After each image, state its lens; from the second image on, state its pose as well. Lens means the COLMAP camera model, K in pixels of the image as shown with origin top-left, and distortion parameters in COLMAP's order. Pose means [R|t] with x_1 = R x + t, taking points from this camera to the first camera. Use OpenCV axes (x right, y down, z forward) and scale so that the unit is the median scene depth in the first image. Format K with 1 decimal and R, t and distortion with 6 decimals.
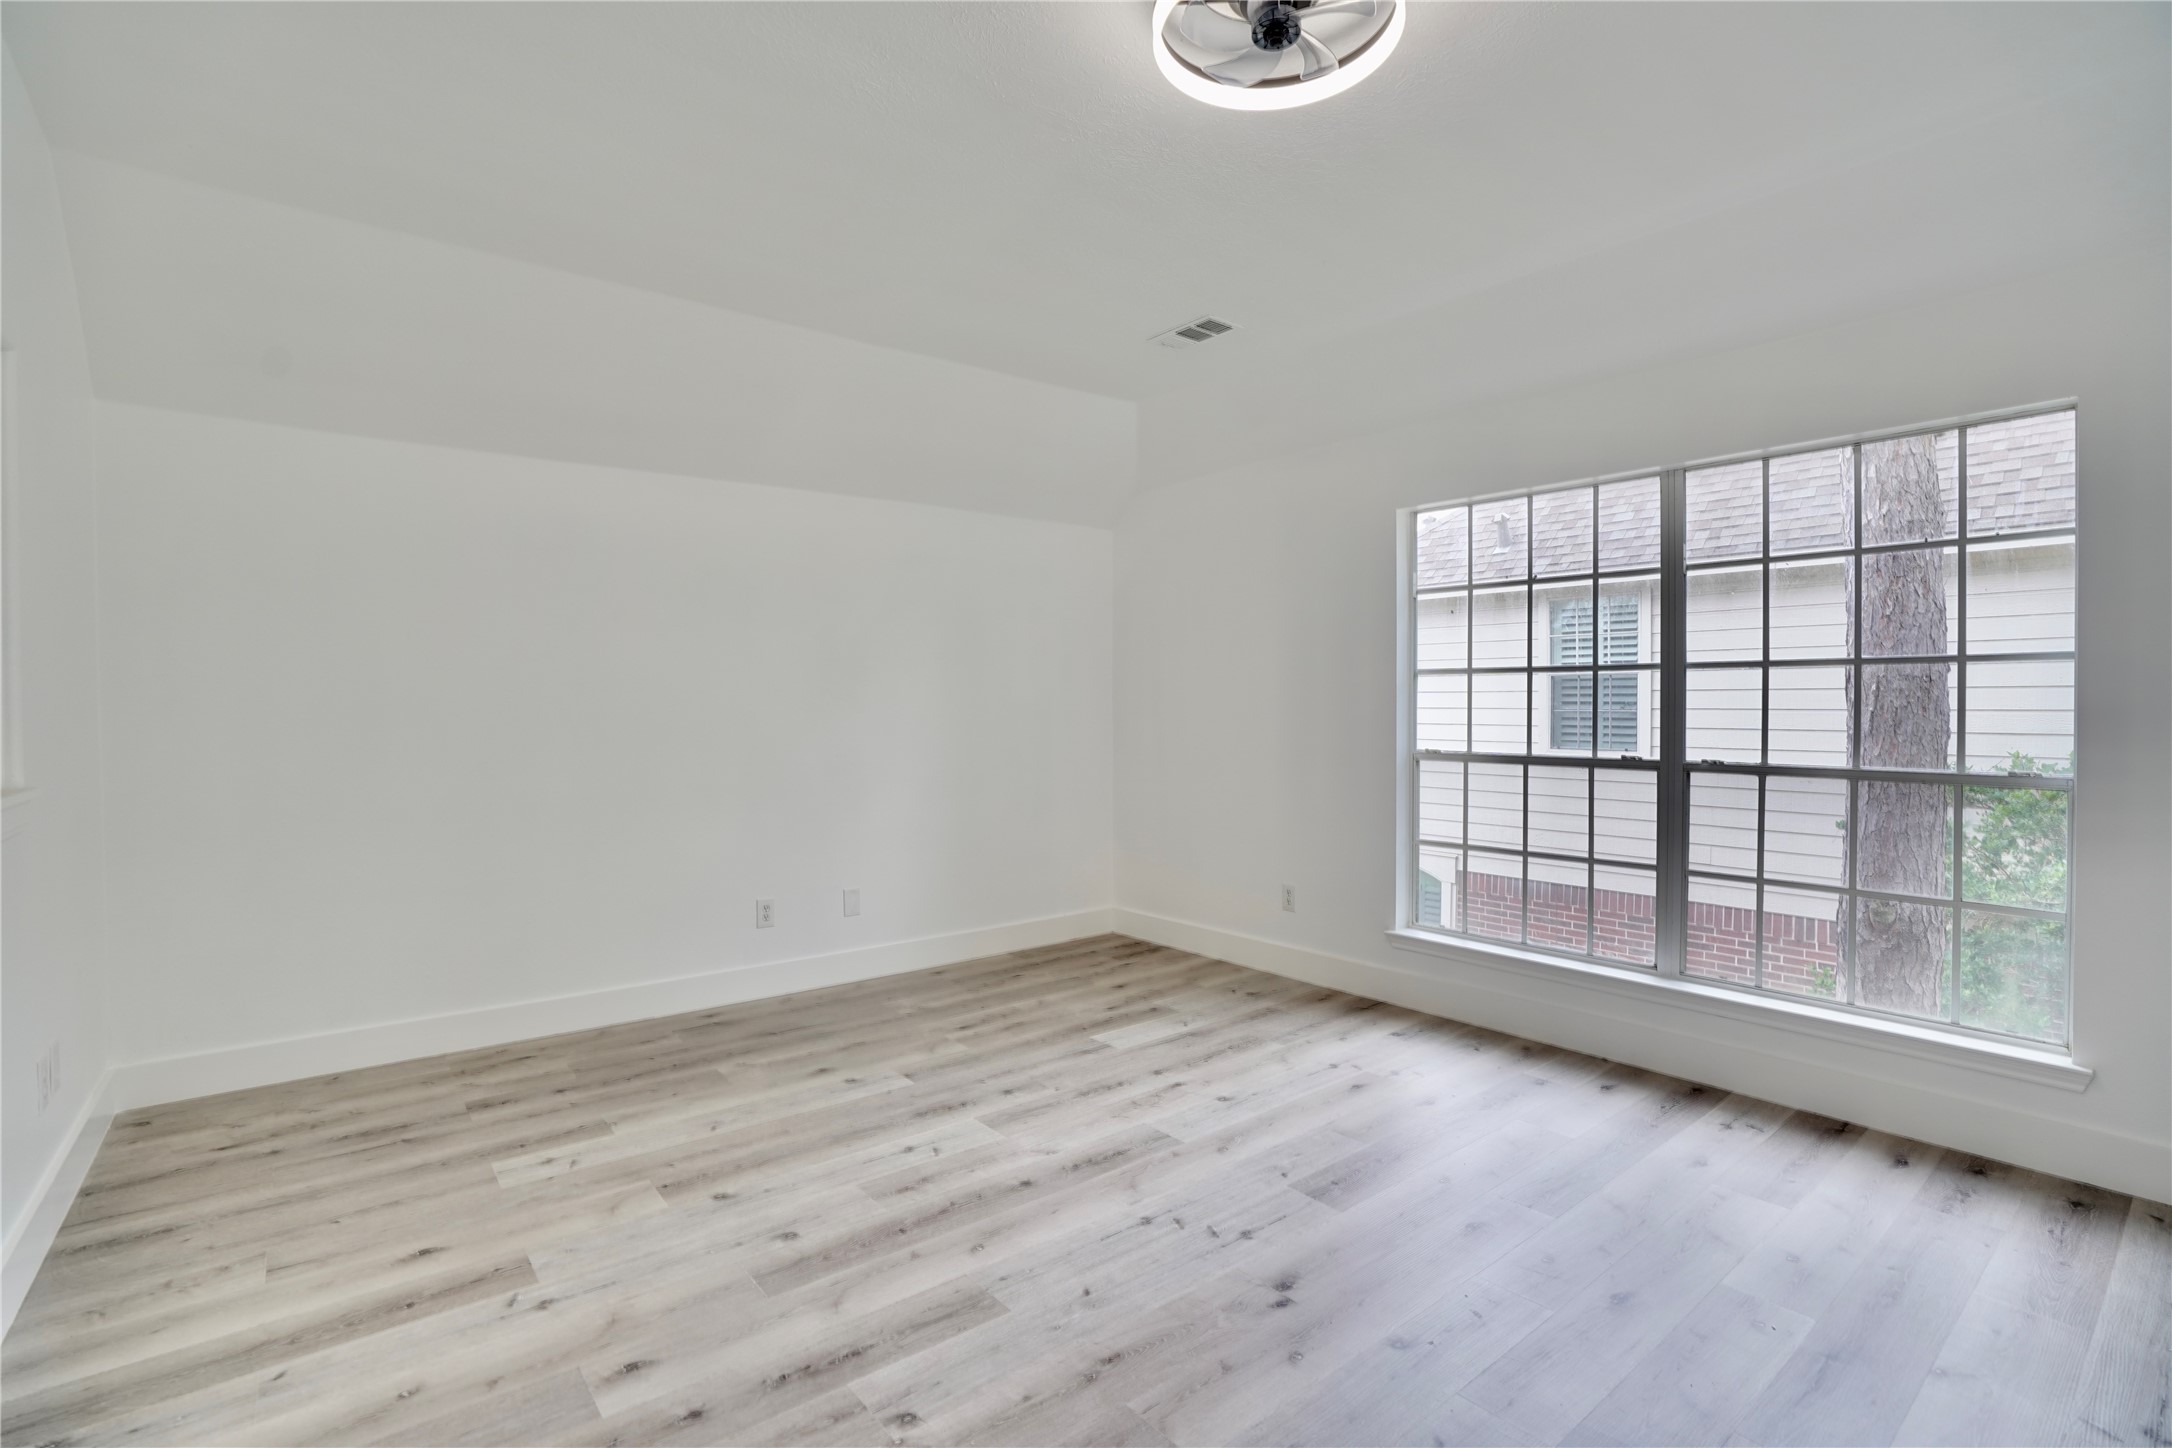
lens RADIAL K [[1012.4, 0, 1082.2], [0, 1012.4, 716.3], [0, 0, 1]] dist [-0.072939, 0.028301]
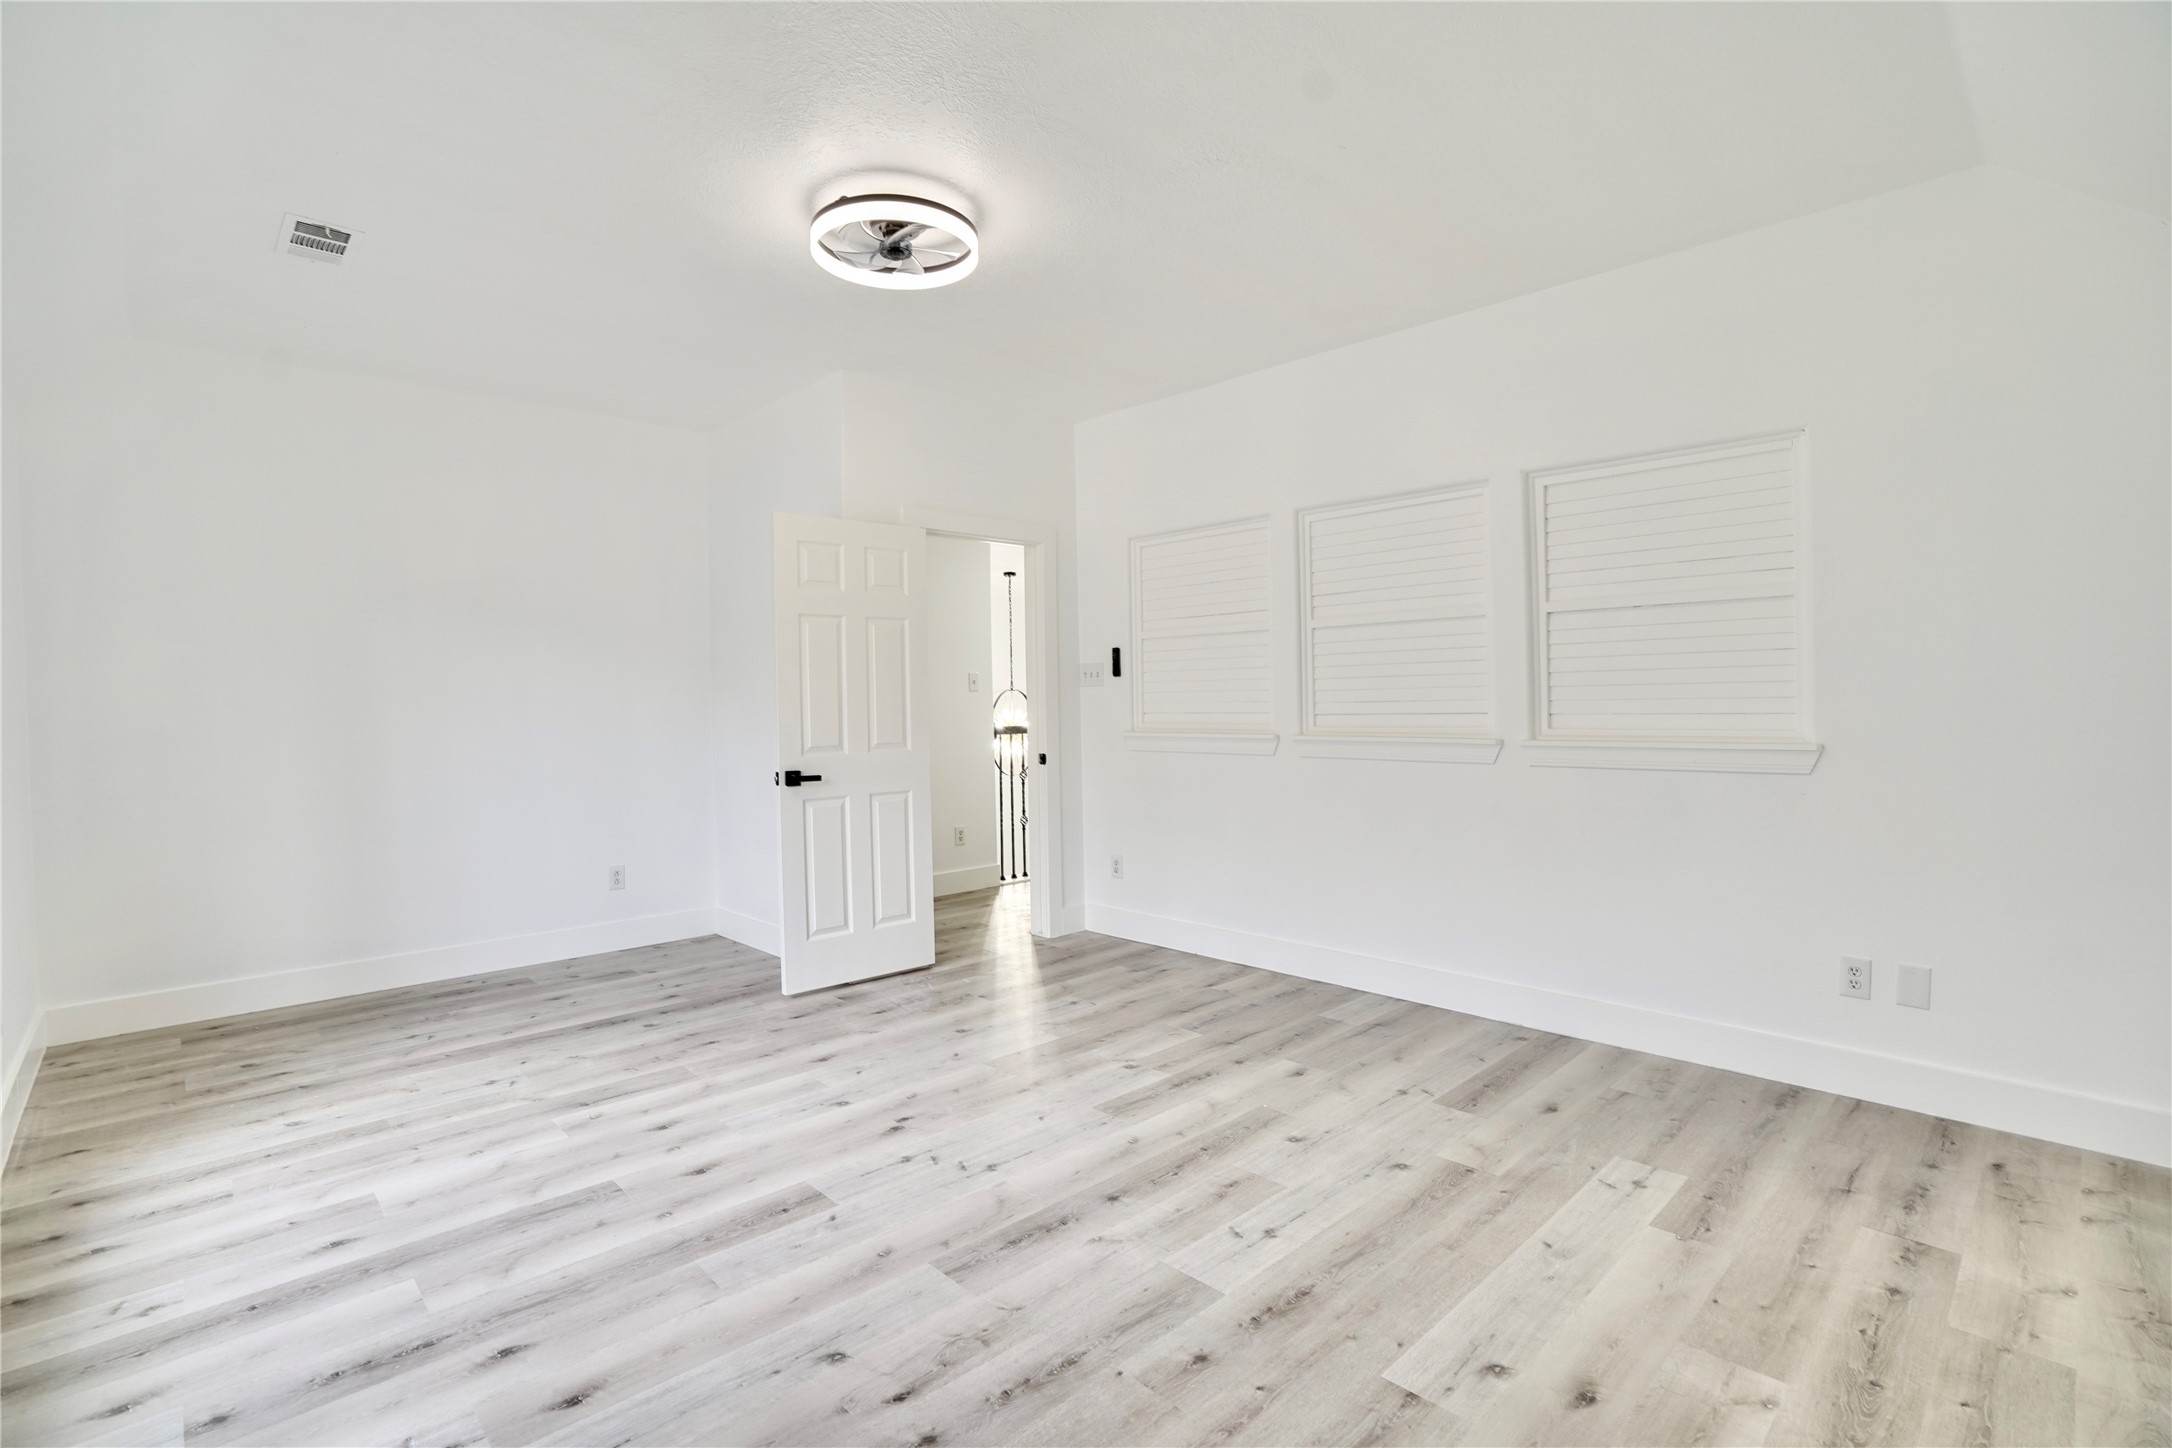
lens RADIAL K [[1012.4, 0, 1082.2], [0, 1012.4, 716.3], [0, 0, 1]] dist [-0.072939, 0.028301]
pose [[-0.996269, 0.018513, -0.084293, 0.044148], [0.016590, 0.999587, 0.023461, -0.013873], [0.084693, 0.021975, -0.996165, 1.918944]]
